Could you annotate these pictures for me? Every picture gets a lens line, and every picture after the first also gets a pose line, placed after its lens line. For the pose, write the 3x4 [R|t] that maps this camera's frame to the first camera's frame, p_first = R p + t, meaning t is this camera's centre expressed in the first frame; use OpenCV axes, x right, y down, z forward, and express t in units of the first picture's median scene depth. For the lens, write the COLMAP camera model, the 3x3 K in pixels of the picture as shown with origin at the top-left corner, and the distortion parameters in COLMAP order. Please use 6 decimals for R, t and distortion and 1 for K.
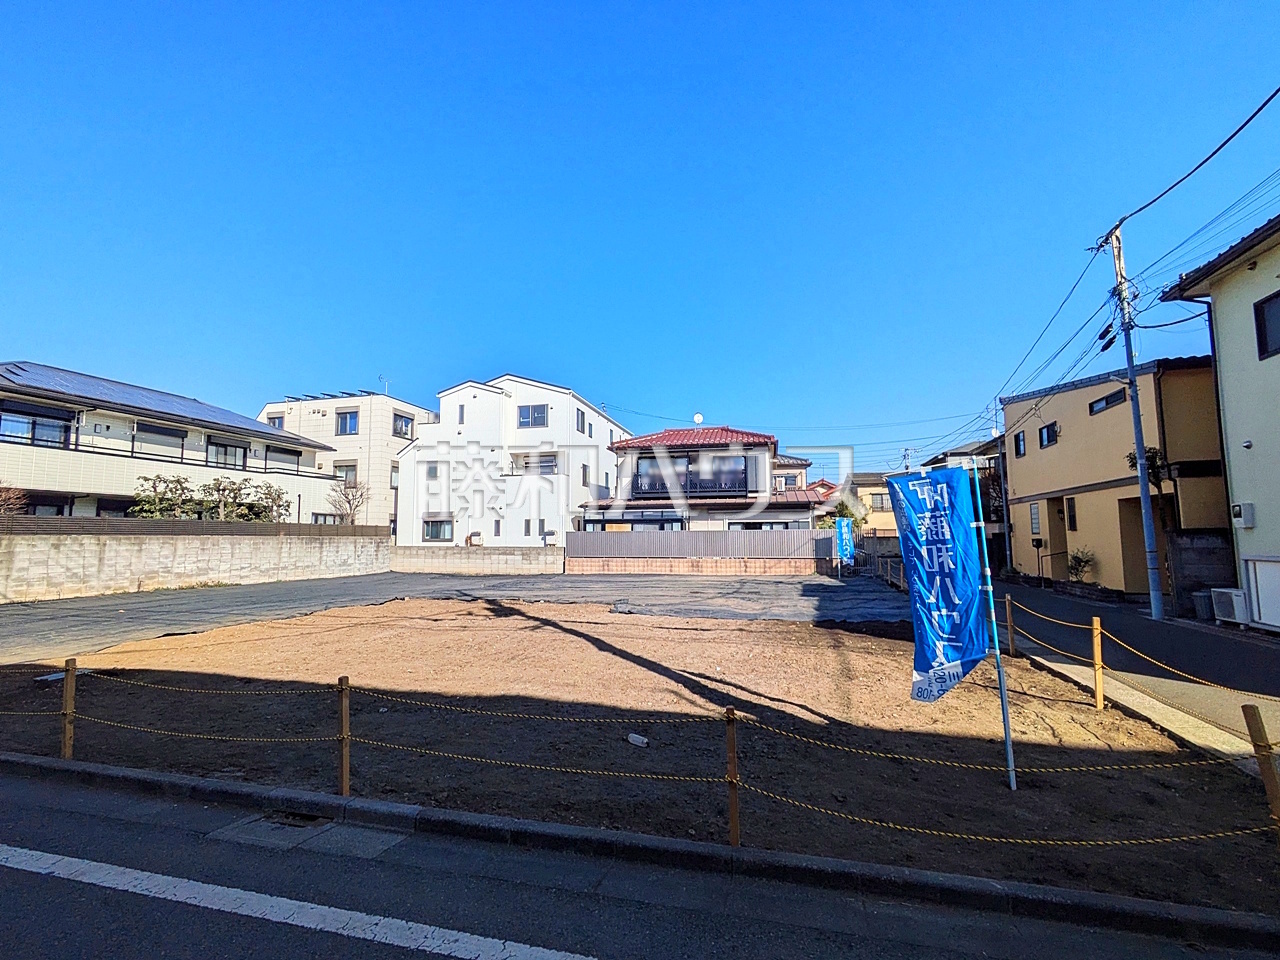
lens RADIAL K [[577.4, 0, 640.0], [0, 577.4, 480.0], [0, 0, 1]] dist [0.000587, 0.000145]
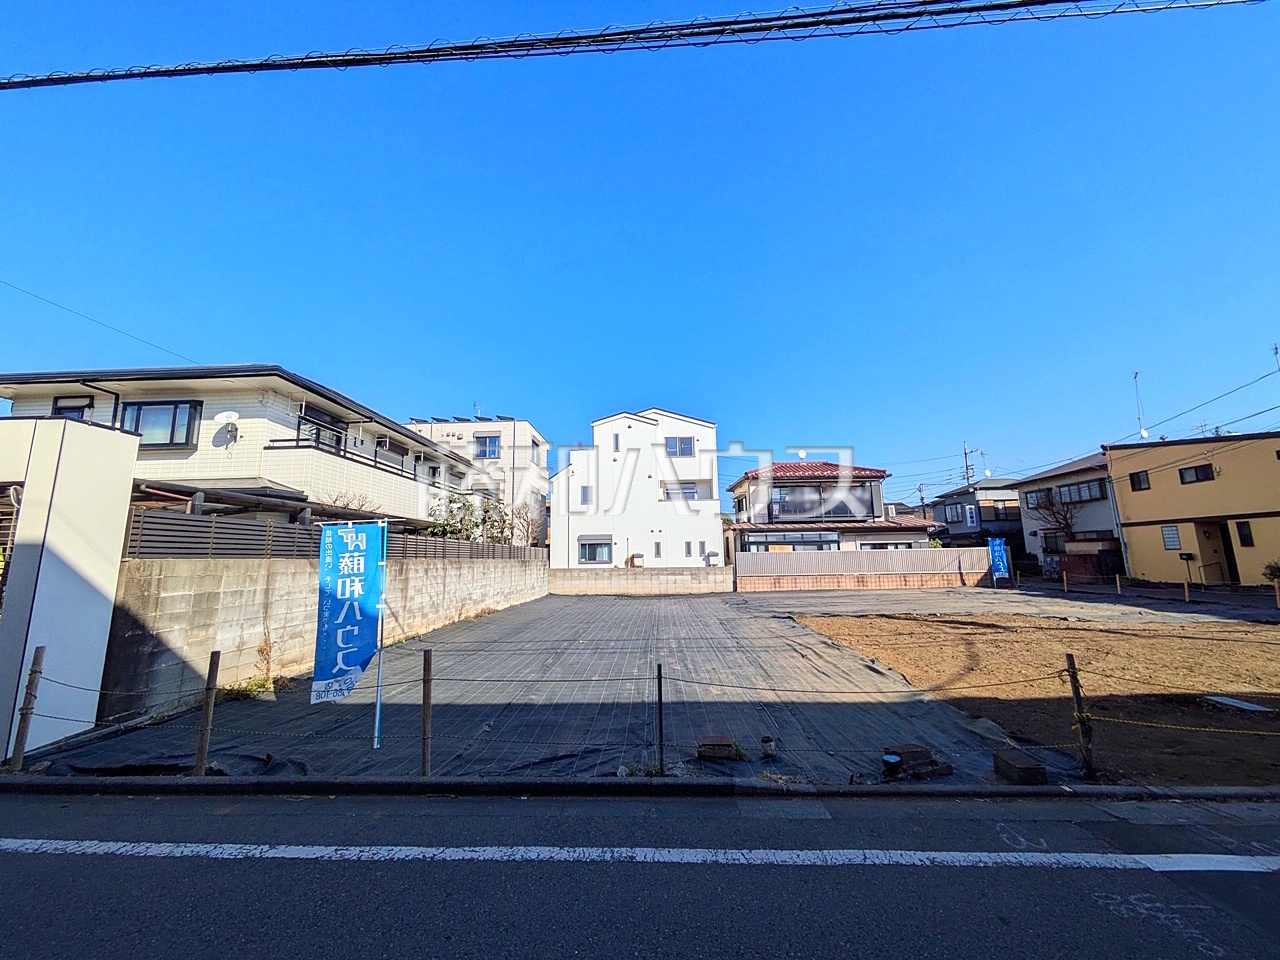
lens RADIAL K [[504.1, 0, 639.3], [0, 504.1, 474.3], [0, 0, 1]] dist [-0.000507, 0.000100]
pose [[0.976282, 0.024067, 0.215160, -0.517732], [-0.009250, 0.997532, -0.069606, 0.009714], [-0.216304, 0.065965, 0.974095, 0.098899]]
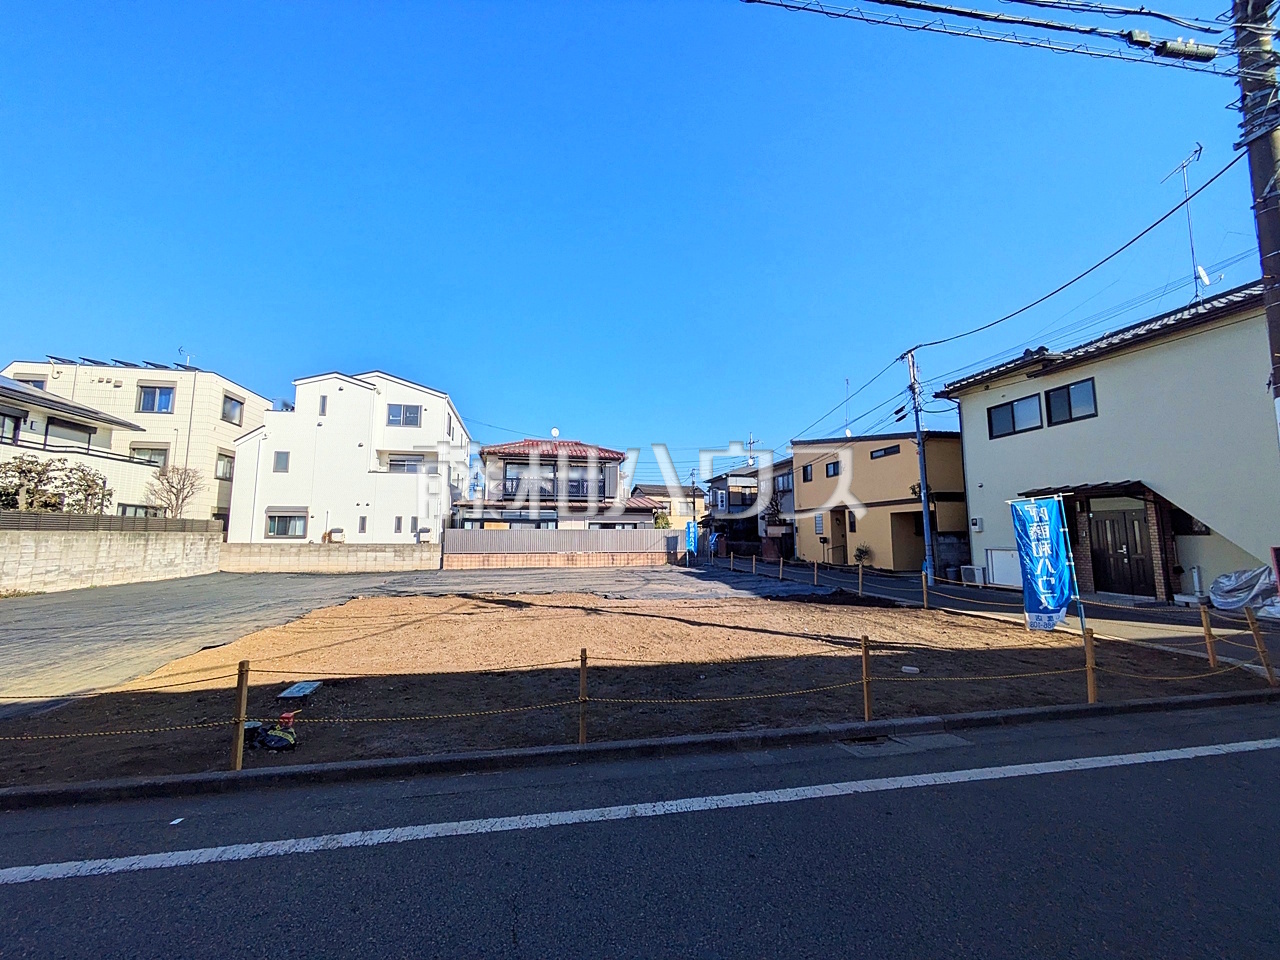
lens RADIAL K [[504.1, 0, 639.3], [0, 504.1, 474.3], [0, 0, 1]] dist [-0.000507, 0.000100]
pose [[0.898108, 0.057121, 0.436049, -0.217544], [-0.047982, 0.998337, -0.031952, 0.002295], [-0.437149, 0.007774, 0.899355, 0.019926]]
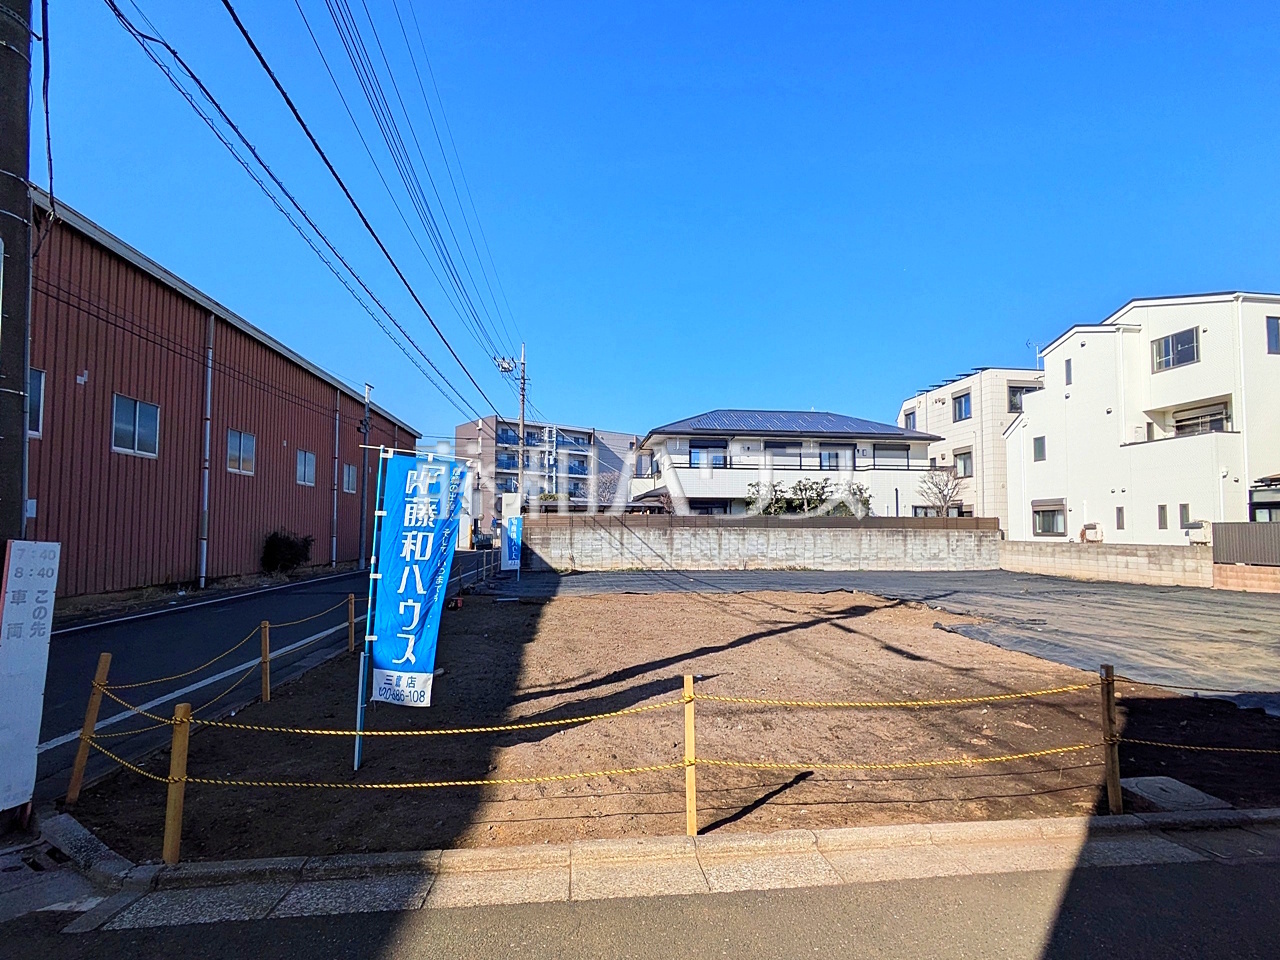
lens RADIAL K [[638.4, 0, 642.9], [0, 638.4, 503.5], [0, 0, 1]] dist [-0.001013, -0.000022]
pose [[0.369901, -0.035473, -0.928394, 0.294828], [0.087728, 0.996140, -0.003108, 0.015526], [0.924920, -0.080297, 0.371585, 0.159662]]
